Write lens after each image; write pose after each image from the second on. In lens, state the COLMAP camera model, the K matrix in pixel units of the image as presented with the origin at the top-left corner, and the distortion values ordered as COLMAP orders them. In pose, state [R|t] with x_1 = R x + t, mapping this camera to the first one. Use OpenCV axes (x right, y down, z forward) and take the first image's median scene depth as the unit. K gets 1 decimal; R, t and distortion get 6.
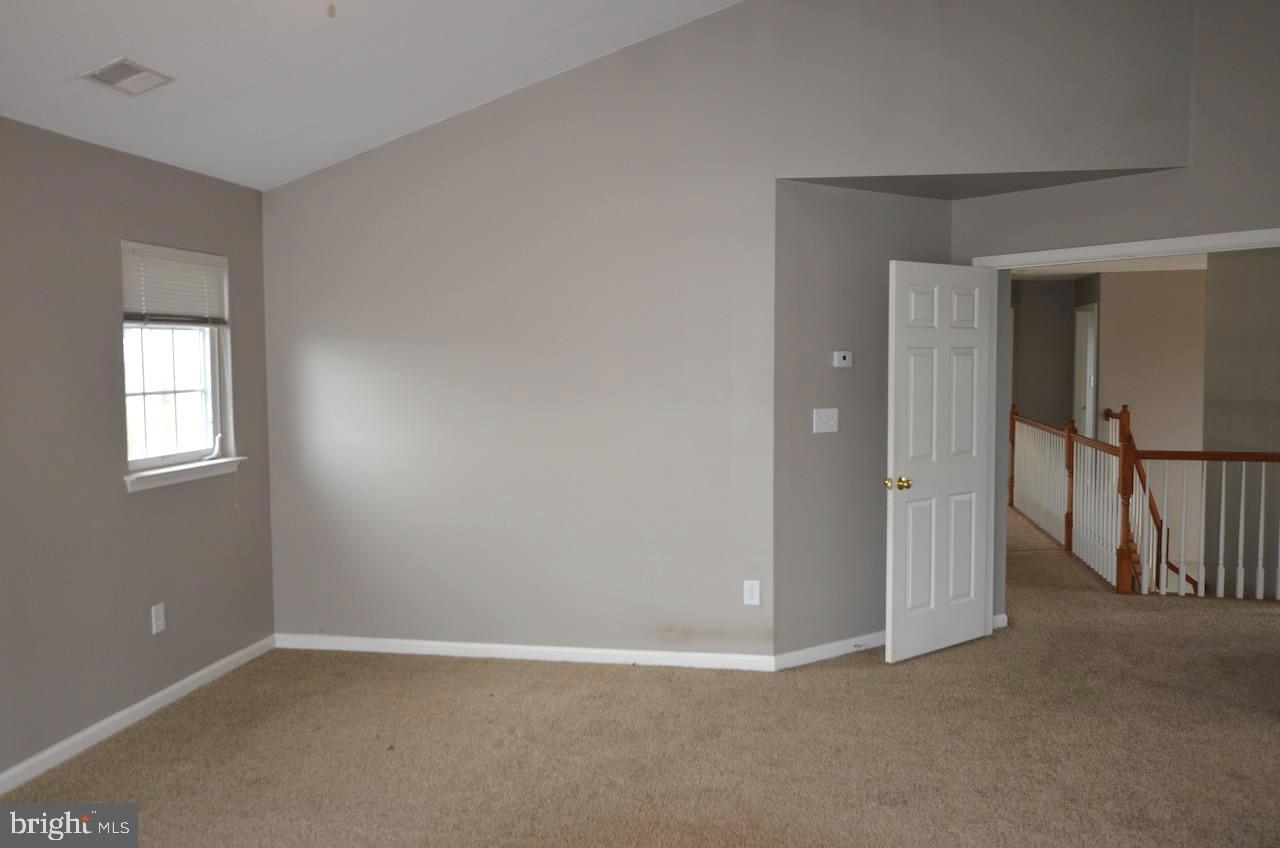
lens RADIAL K [[1052.3, 0, 640.0], [0, 1052.3, 424.0], [0, 0, 1]] dist [-0.031715, 0.105088]
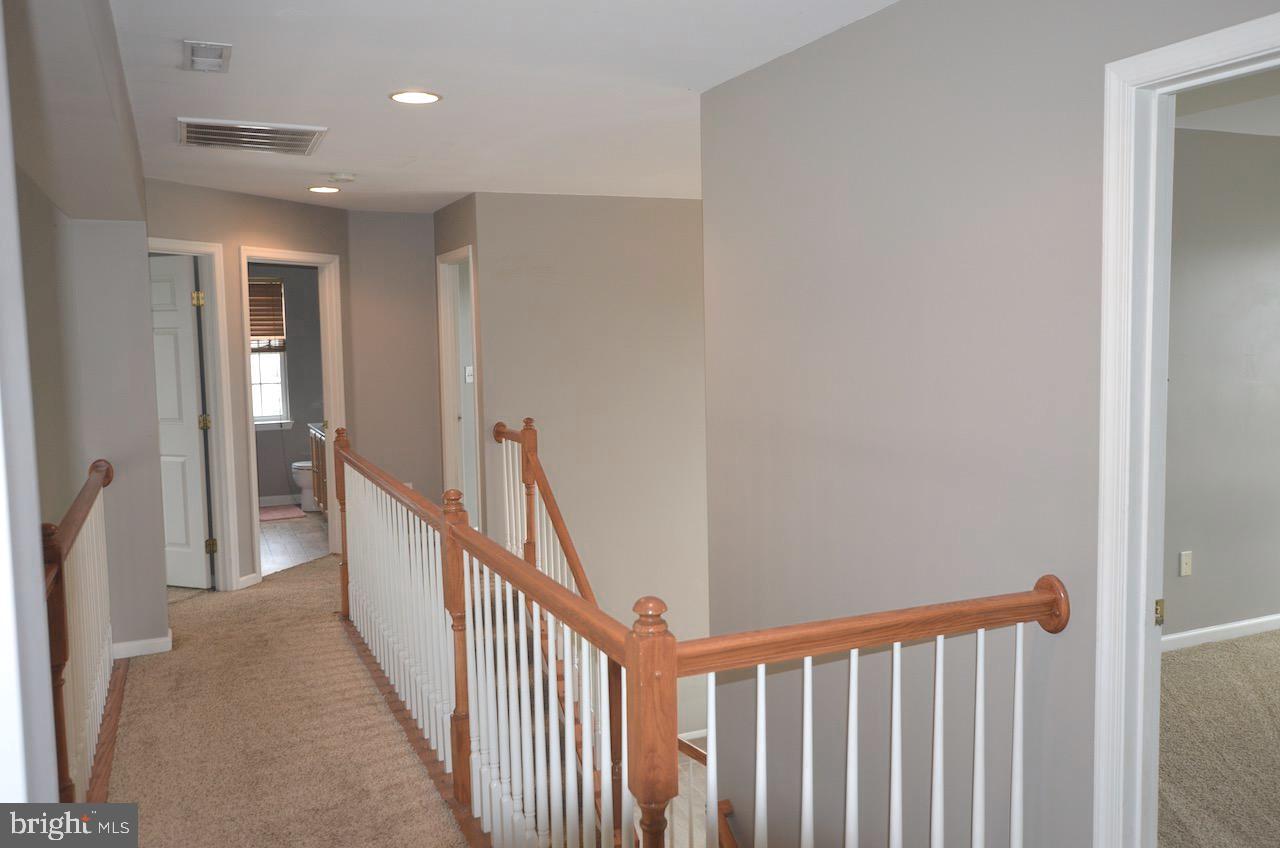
lens RADIAL K [[1052.3, 0, 640.0], [0, 1052.3, 424.0], [0, 0, 1]] dist [-0.031715, 0.105088]
pose [[0.832351, -0.055661, 0.551446, 0.192385], [0.045599, 0.998449, 0.031953, -0.030853], [-0.552369, -0.001451, 0.833598, 0.481533]]
